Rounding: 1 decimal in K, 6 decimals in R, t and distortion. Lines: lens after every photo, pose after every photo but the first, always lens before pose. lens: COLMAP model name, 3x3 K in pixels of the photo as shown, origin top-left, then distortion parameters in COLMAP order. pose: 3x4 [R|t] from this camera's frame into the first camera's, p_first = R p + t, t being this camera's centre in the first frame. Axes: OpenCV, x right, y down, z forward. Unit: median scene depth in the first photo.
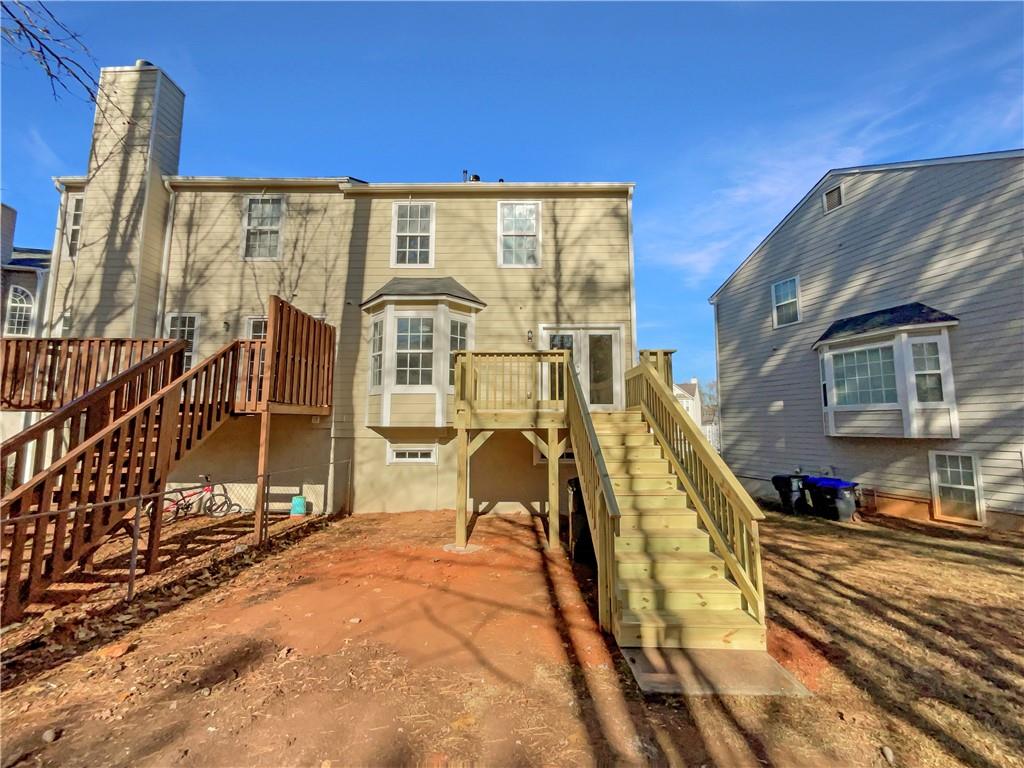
lens RADIAL K [[406.2, 0, 512.0], [0, 406.2, 384.0], [0, 0, 1]] dist [-0.001006, -0.000146]
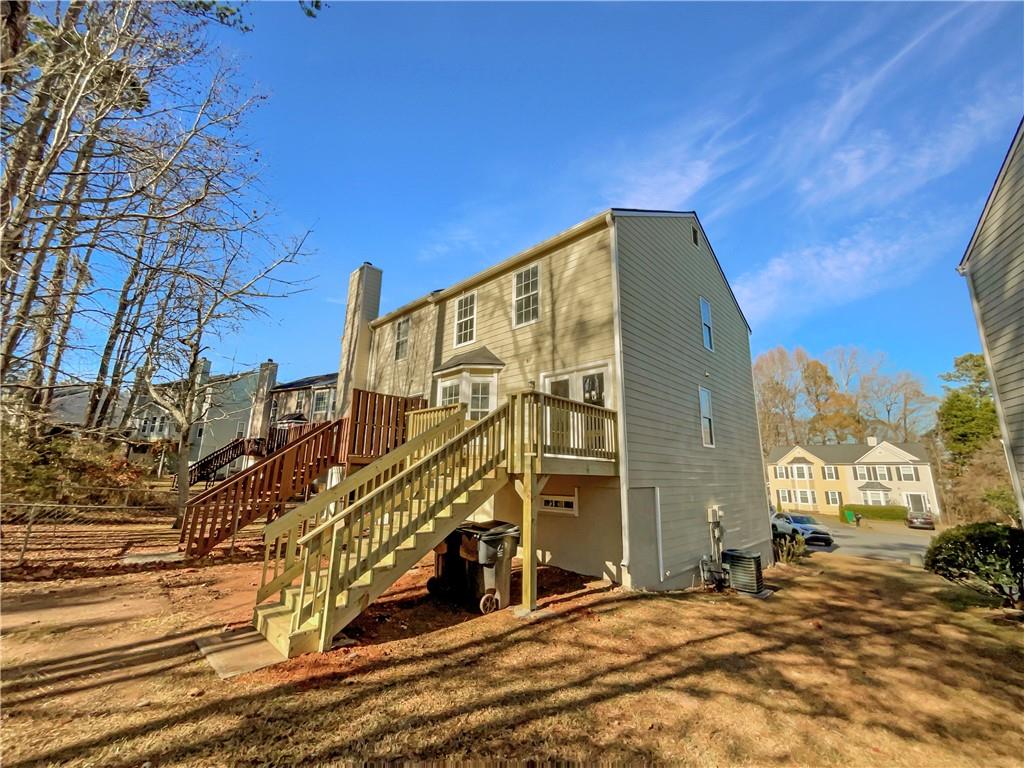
lens RADIAL K [[412.0, 0, 520.1], [0, 412.0, 382.1], [0, 0, 1]] dist [0.000385, -0.000534]
pose [[0.727231, -0.143364, -0.671254, 0.732385], [0.058211, 0.987303, -0.147799, 0.027644], [0.683920, 0.068409, 0.726343, 0.191899]]
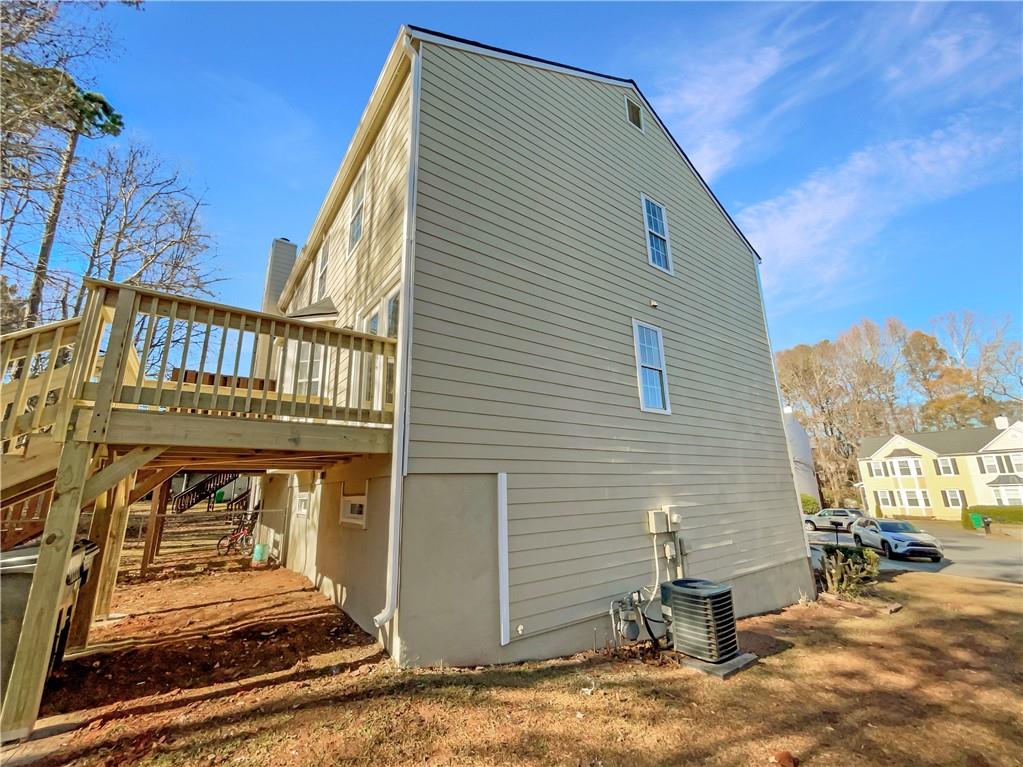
lens RADIAL K [[425.7, 0, 521.0], [0, 425.7, 379.8], [0, 0, 1]] dist [-0.000168, -0.000086]
pose [[0.610304, -0.216863, -0.761905, 0.756389], [0.107870, 0.975590, -0.191278, 0.134429], [0.784789, 0.034551, 0.618799, 0.779515]]
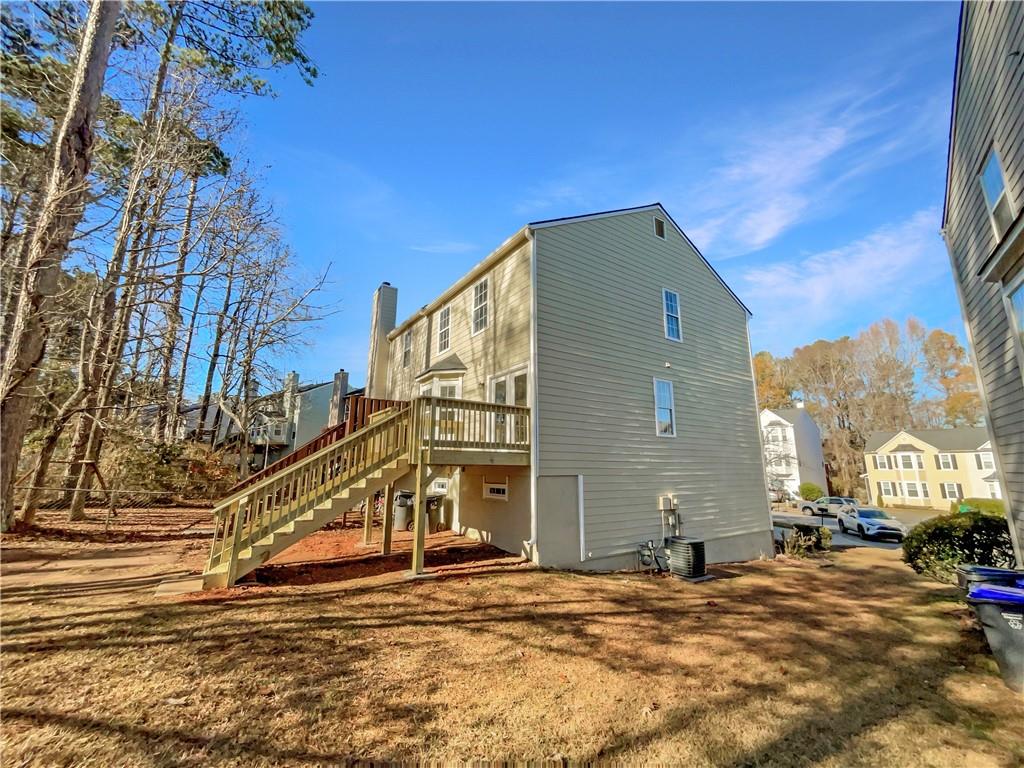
lens RADIAL K [[417.4, 0, 524.9], [0, 417.4, 379.8], [0, 0, 1]] dist [-0.000348, -0.000096]
pose [[0.573691, -0.172461, -0.800709, 1.088029], [0.083055, 0.984791, -0.152603, 0.056260], [0.814850, 0.021044, 0.579290, 0.384278]]
